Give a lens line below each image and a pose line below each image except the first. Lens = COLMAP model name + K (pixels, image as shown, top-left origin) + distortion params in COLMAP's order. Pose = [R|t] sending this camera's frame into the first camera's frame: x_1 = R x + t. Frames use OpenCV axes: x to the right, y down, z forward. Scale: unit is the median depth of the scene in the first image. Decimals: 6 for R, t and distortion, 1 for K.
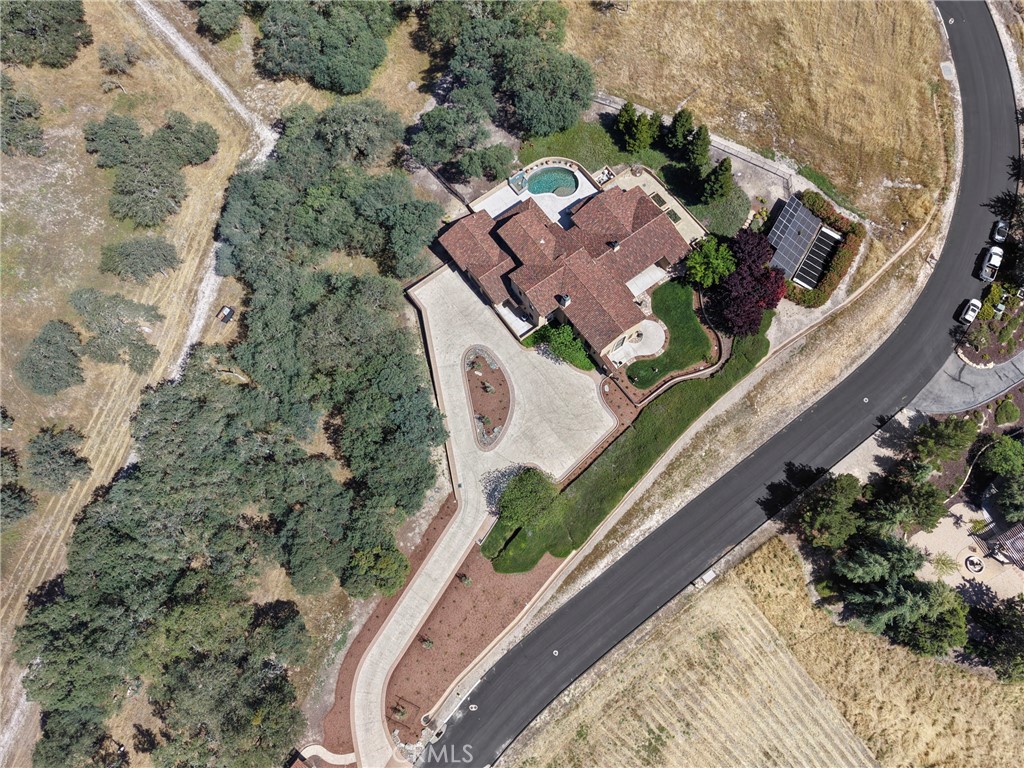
lens RADIAL K [[685.0, 0, 509.5], [0, 685.0, 381.3], [0, 0, 1]] dist [0.010271, -0.013354]
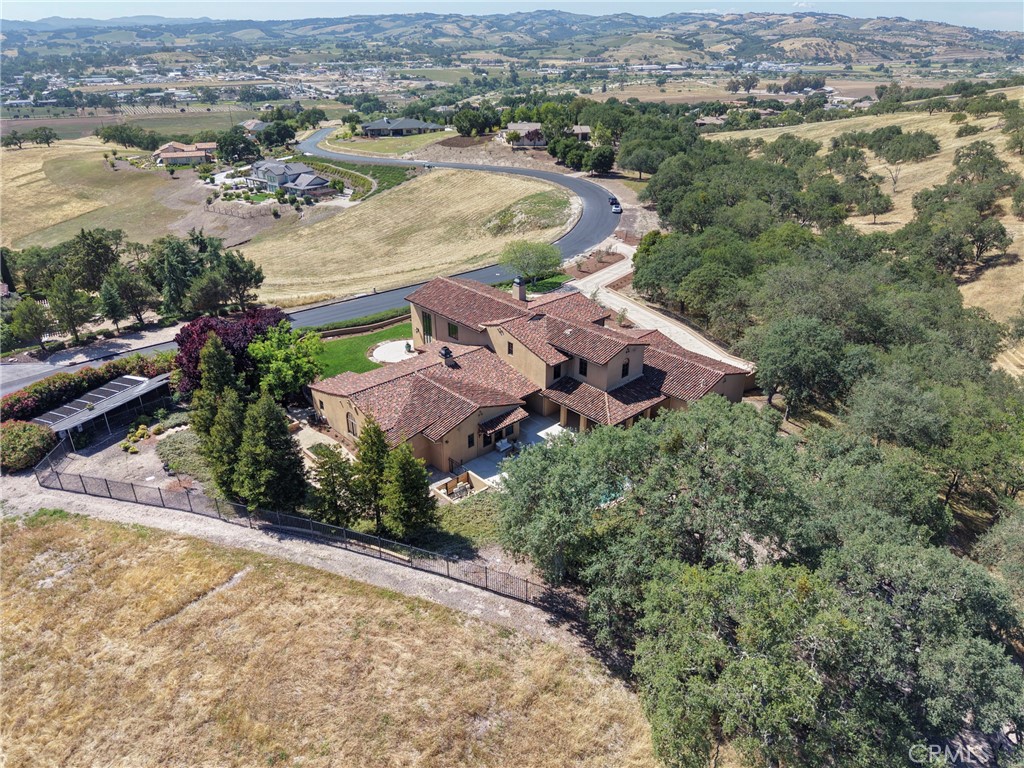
lens RADIAL K [[685.0, 0, 509.5], [0, 685.0, 381.3], [0, 0, 1]] dist [0.010271, -0.013354]
pose [[-0.994259, 0.063602, -0.086049, 0.149006], [-0.094958, -0.153794, 0.983530, -0.766711], [0.049321, 0.986054, 0.158950, 0.916124]]
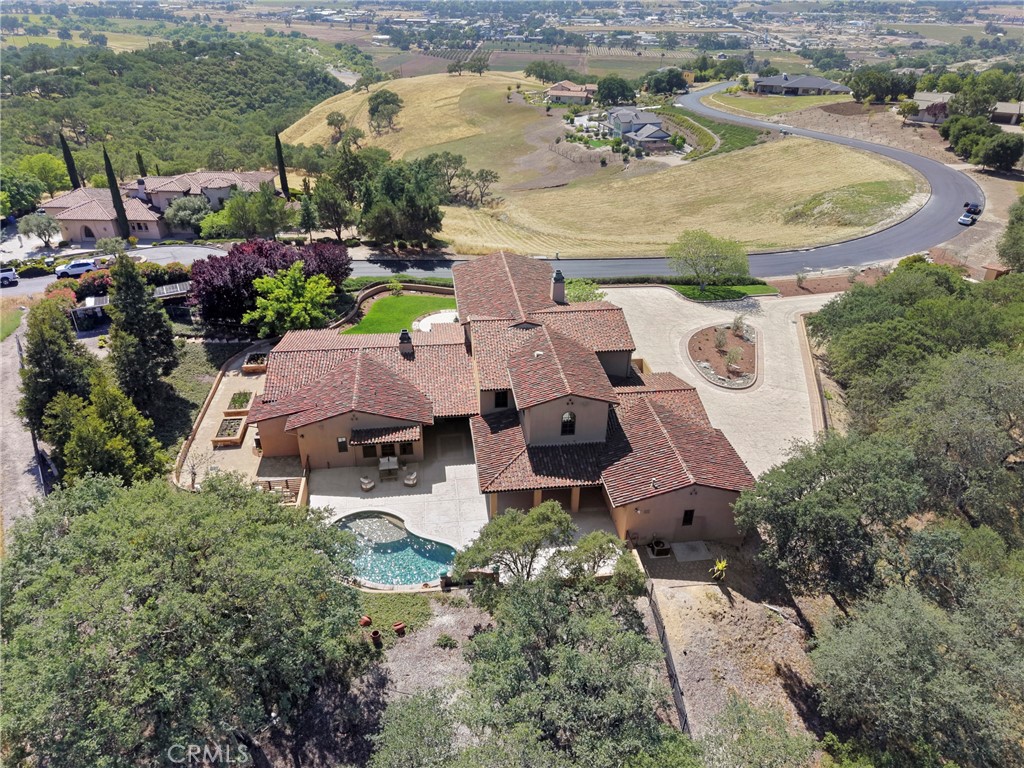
lens RADIAL K [[685.0, 0, 509.5], [0, 685.0, 381.3], [0, 0, 1]] dist [0.010271, -0.013354]
pose [[-0.871733, -0.241340, 0.426423, -0.128444], [0.467741, -0.150659, 0.870931, -0.588267], [-0.145946, 0.958675, 0.244218, 0.880998]]
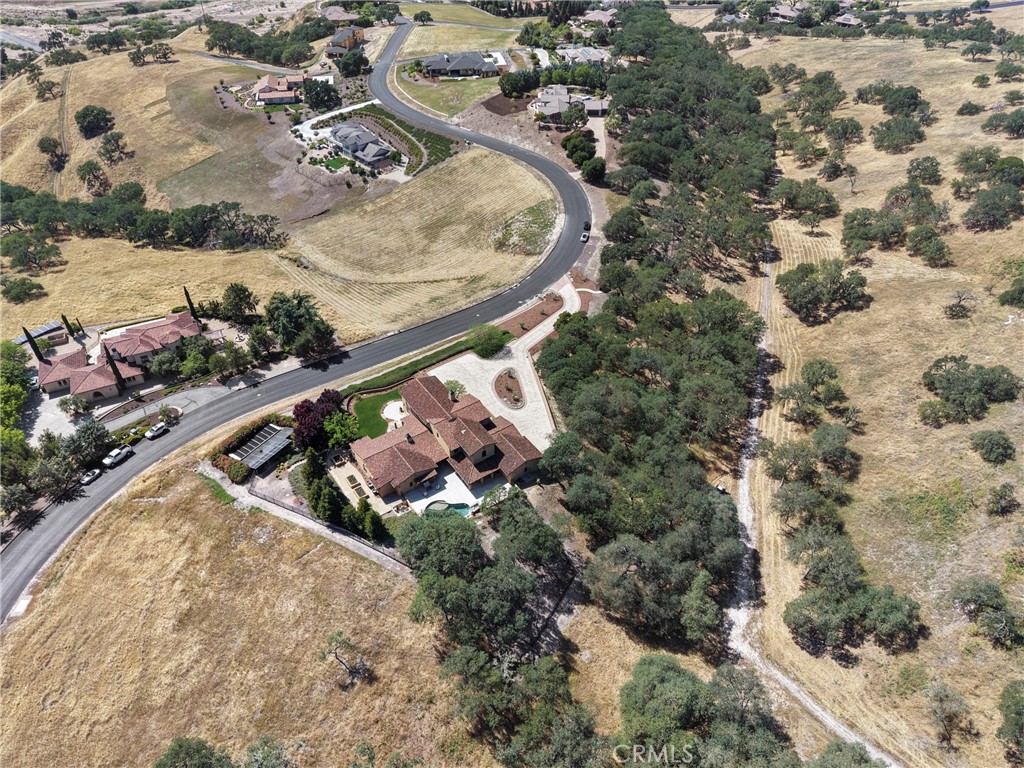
lens RADIAL K [[685.0, 0, 509.5], [0, 685.0, 381.3], [0, 0, 1]] dist [0.010271, -0.013354]
pose [[-0.999446, -0.011916, 0.031073, -0.078782], [0.033249, -0.397701, 0.916912, -1.330170], [0.001432, 0.917438, 0.397877, 0.372886]]
